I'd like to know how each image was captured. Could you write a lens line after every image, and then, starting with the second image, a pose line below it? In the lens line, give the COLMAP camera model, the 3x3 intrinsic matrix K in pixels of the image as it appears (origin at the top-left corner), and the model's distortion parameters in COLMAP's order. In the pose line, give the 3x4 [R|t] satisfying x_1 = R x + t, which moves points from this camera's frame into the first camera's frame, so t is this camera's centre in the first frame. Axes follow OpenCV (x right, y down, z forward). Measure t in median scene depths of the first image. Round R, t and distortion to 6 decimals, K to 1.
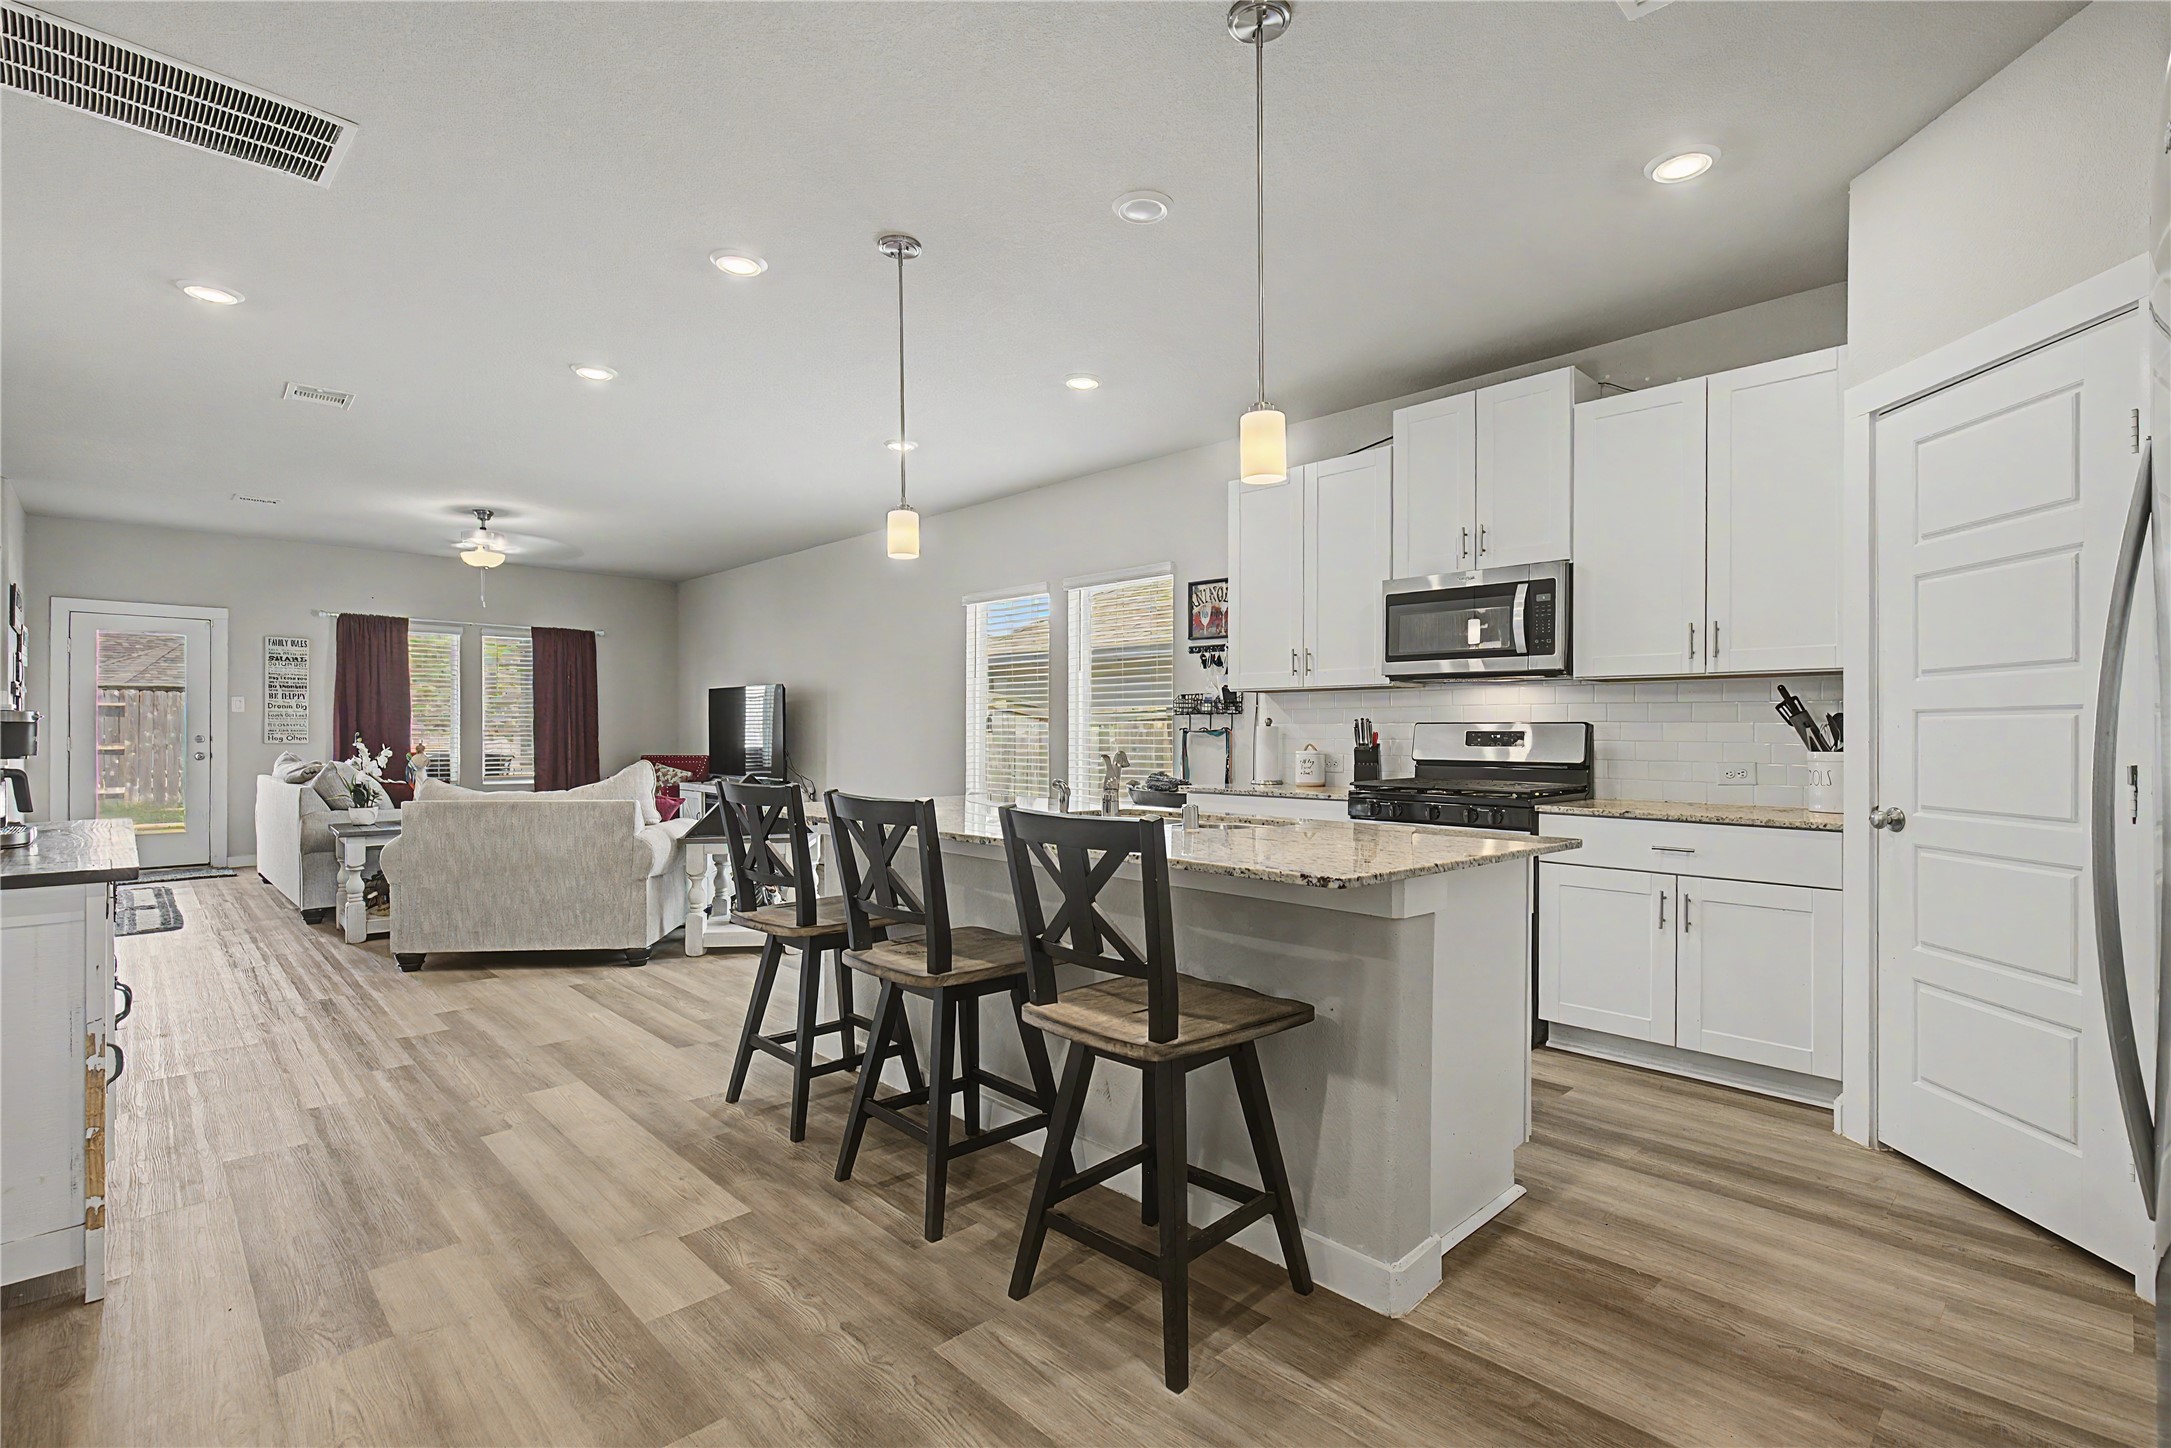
lens RADIAL K [[986.8, 0, 1090.0], [0, 986.8, 723.8], [0, 0, 1]] dist [-0.000897, 0.002423]
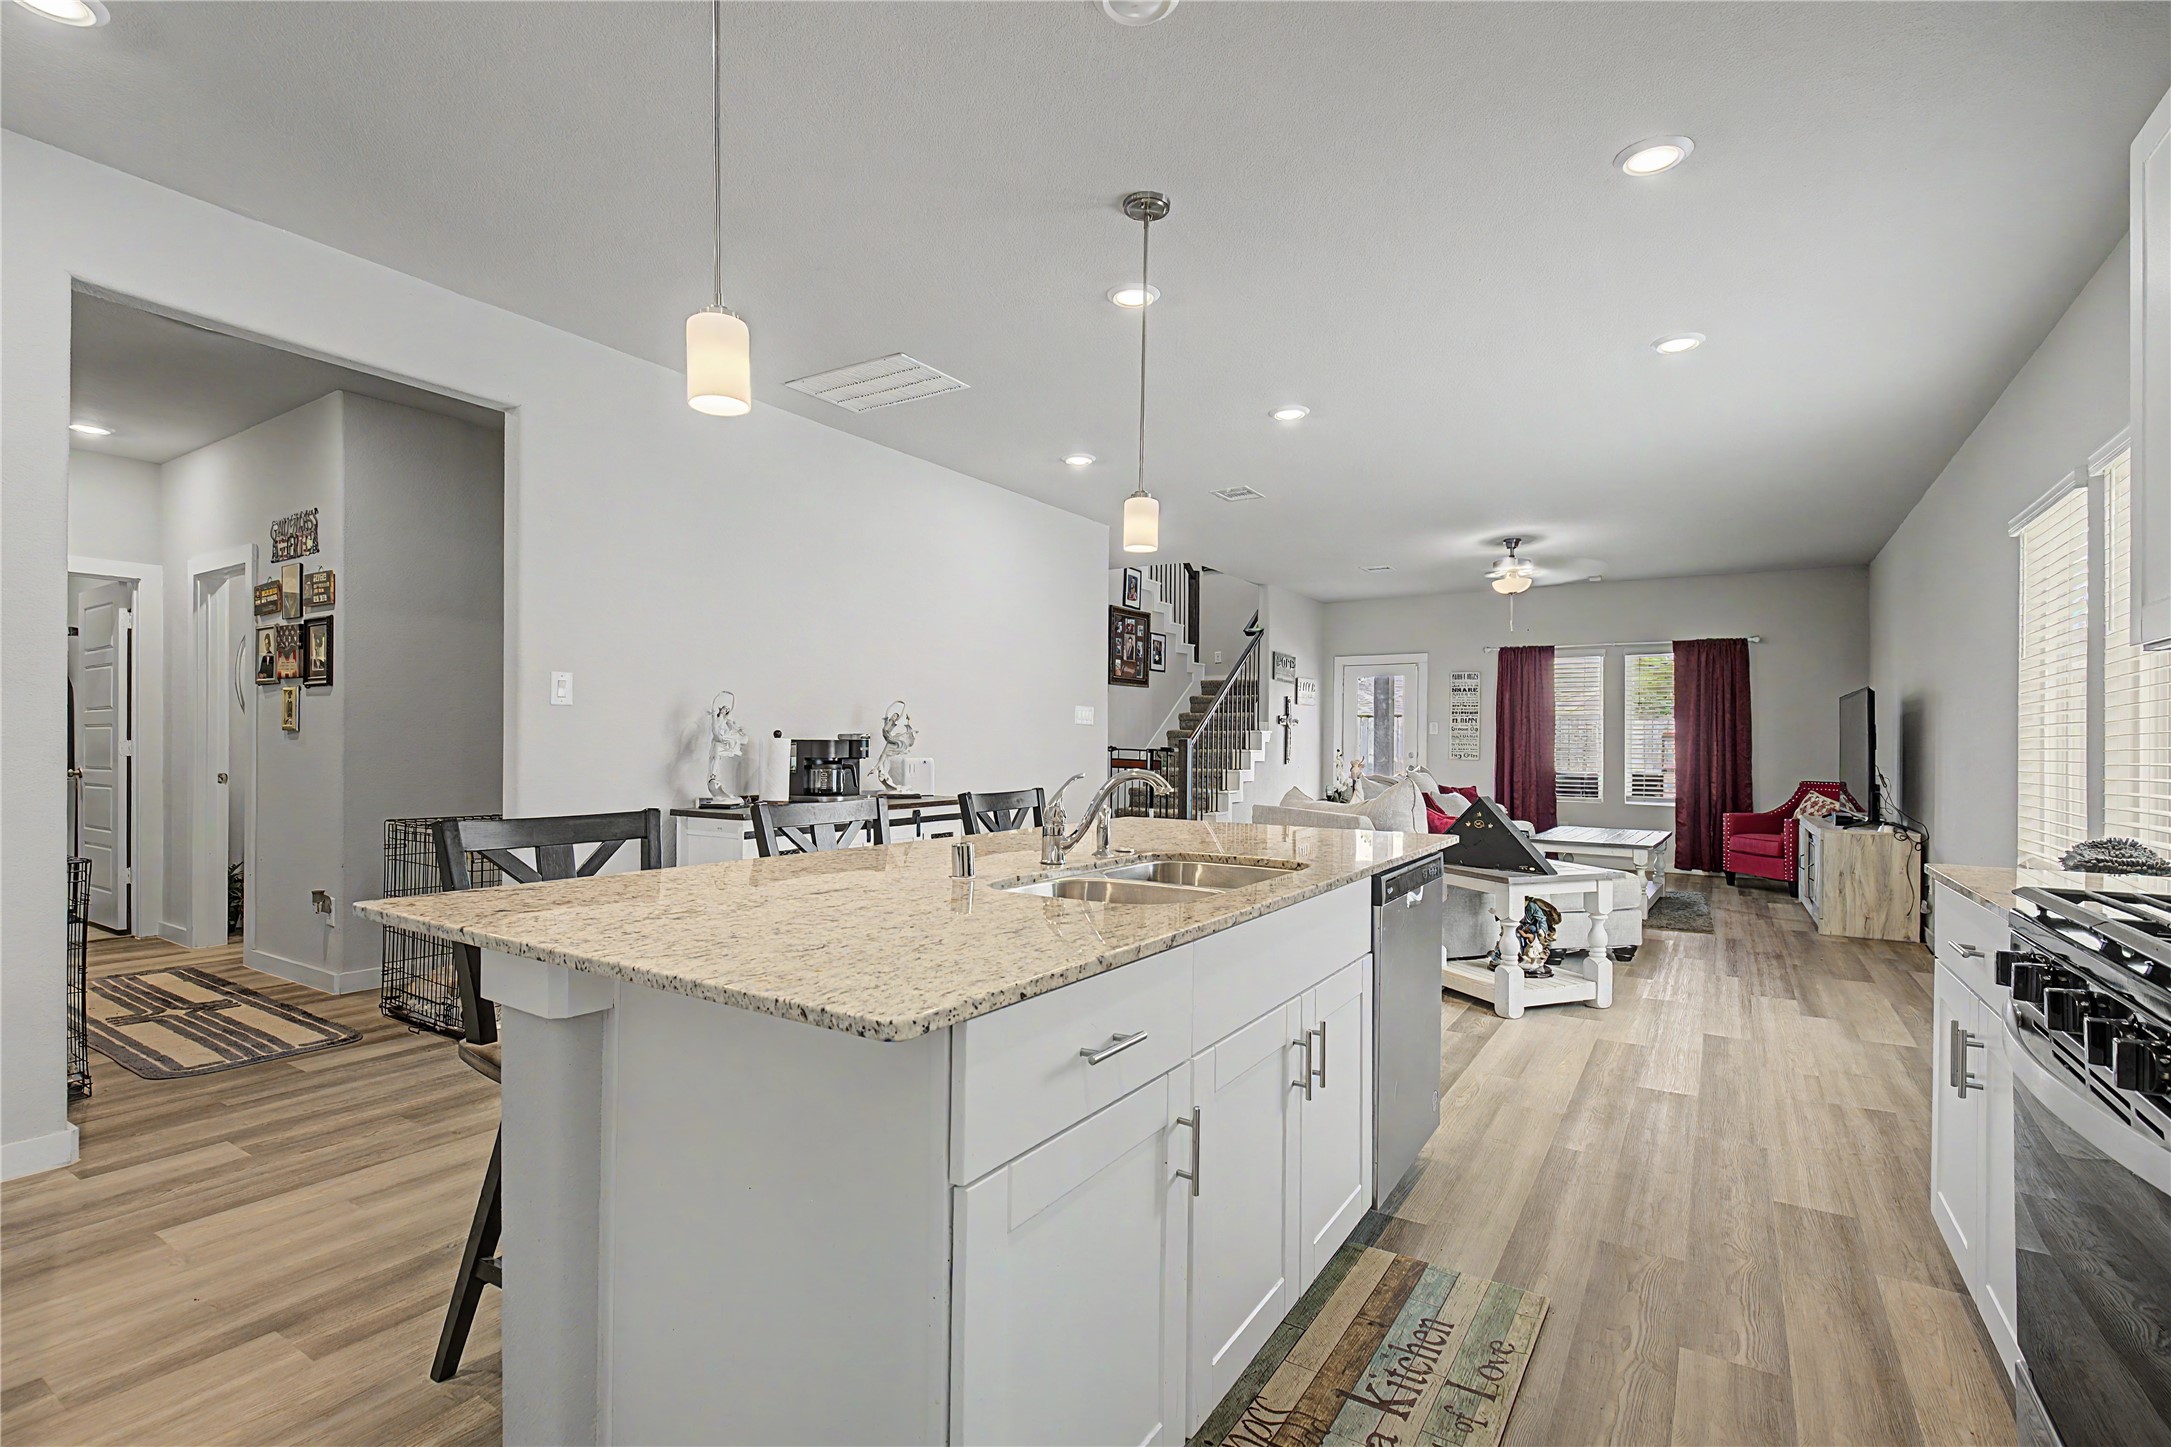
lens RADIAL K [[986.8, 0, 1097.6], [0, 986.8, 741.9], [0, 0, 1]] dist [-0.000897, 0.002423]
pose [[0.243491, -0.003129, -0.969898, 0.407425], [-0.001687, 0.999992, -0.003649, 0.005435], [0.969902, 0.002525, 0.243484, 0.442097]]
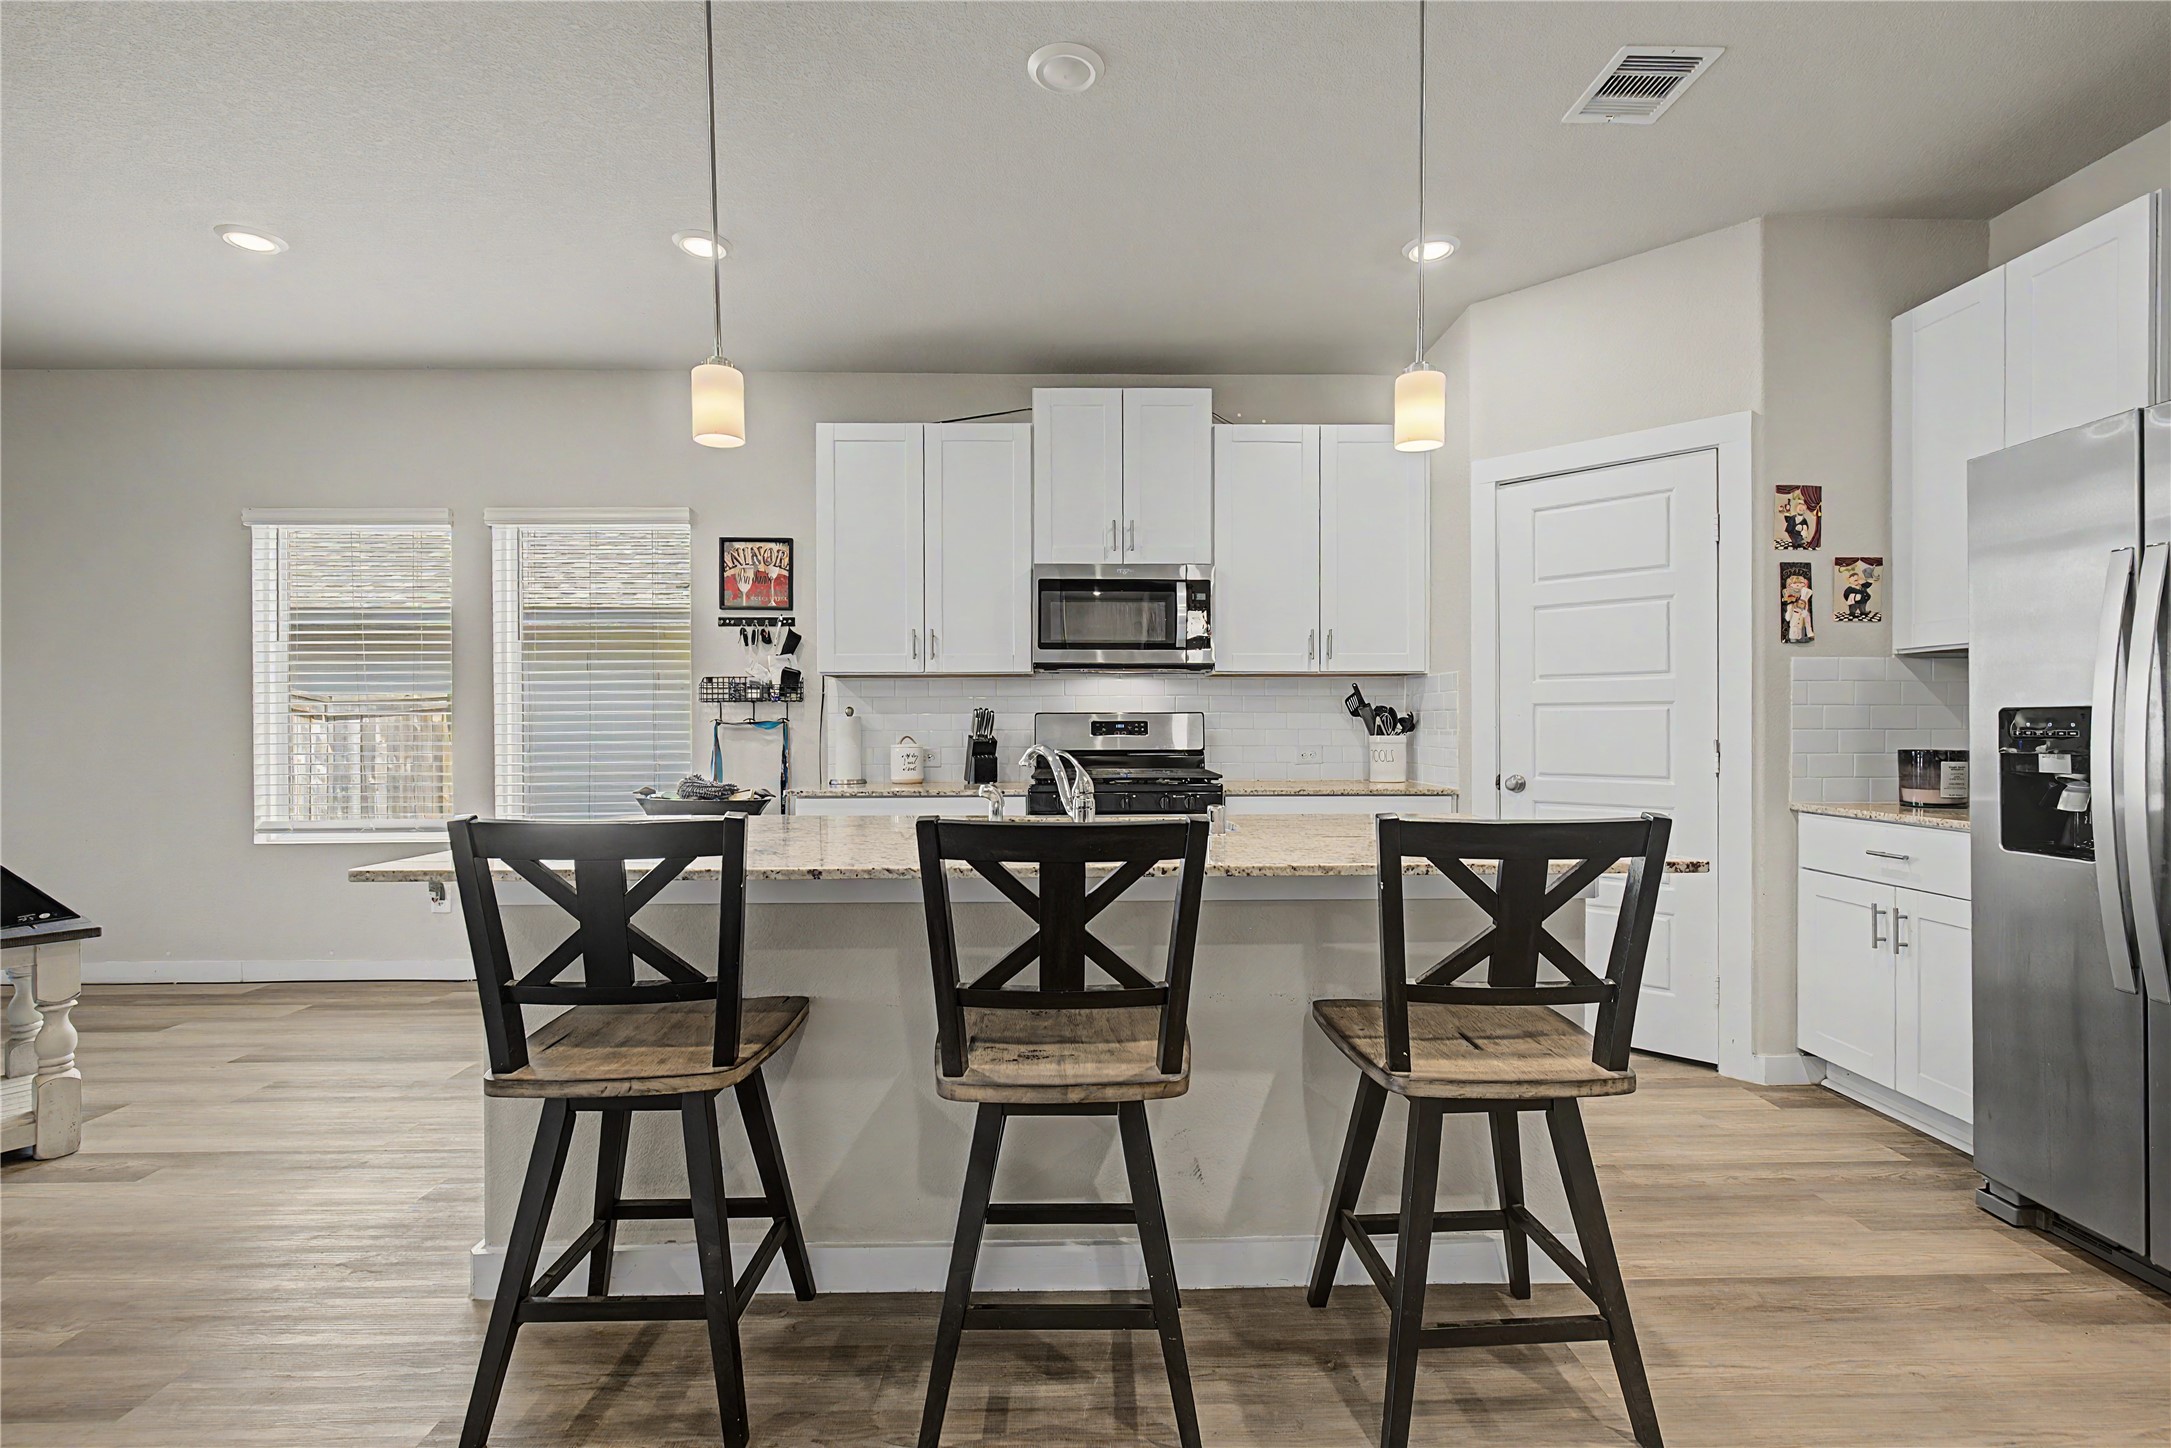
lens RADIAL K [[986.8, 0, 1080.7], [0, 986.8, 730.1], [0, 0, 1]] dist [-0.000897, 0.002423]
pose [[0.690217, -0.005577, 0.723581, -0.288848], [-0.001589, 0.999956, 0.009223, 0.005799], [-0.723601, -0.007516, 0.690178, 0.243237]]
